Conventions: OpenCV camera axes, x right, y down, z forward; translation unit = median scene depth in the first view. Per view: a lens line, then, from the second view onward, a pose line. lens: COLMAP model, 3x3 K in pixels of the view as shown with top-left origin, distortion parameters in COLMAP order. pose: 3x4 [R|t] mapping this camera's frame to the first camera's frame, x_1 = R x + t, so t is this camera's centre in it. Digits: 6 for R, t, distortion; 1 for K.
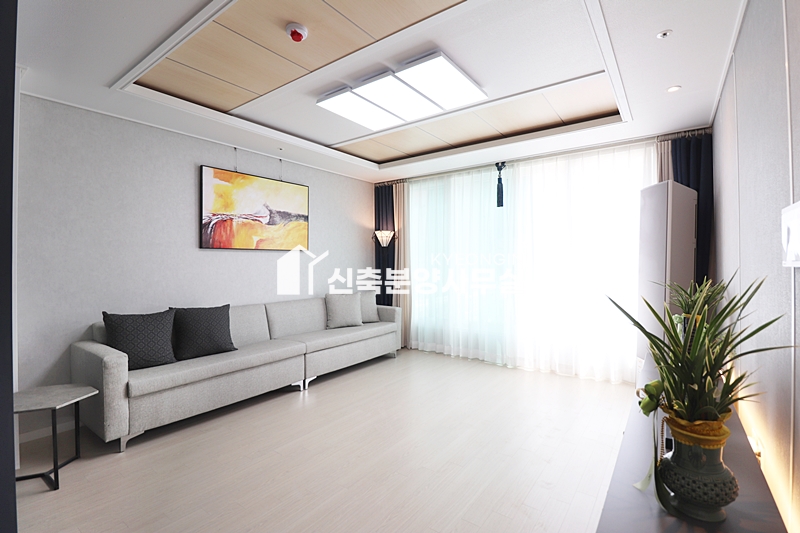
lens RADIAL K [[375.1, 0, 398.5], [0, 375.1, 259.1], [0, 0, 1]] dist [-0.000287, -0.014926]
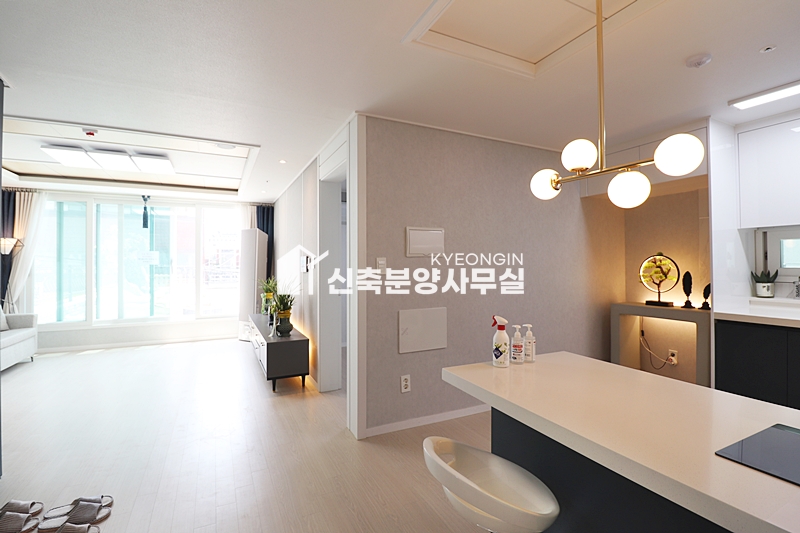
lens RADIAL K [[375.1, 0, 398.5], [0, 375.1, 259.1], [0, 0, 1]] dist [-0.000287, -0.014926]
pose [[0.463731, 0.014667, 0.885855, -0.525829], [-0.008902, 0.999890, -0.011895, -0.023181], [-0.885932, -0.002370, 0.463810, -0.451414]]
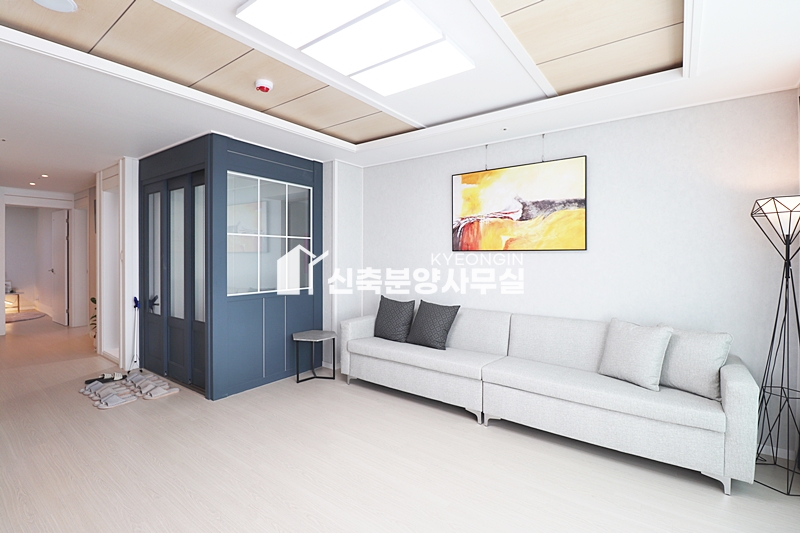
lens RADIAL K [[375.1, 0, 398.5], [0, 375.1, 259.1], [0, 0, 1]] dist [-0.000287, -0.014926]
pose [[-0.014493, 0.012941, -0.999811, 0.511641], [0.005752, 0.999901, 0.012858, -0.018347], [0.999878, -0.005565, -0.014566, 0.761047]]
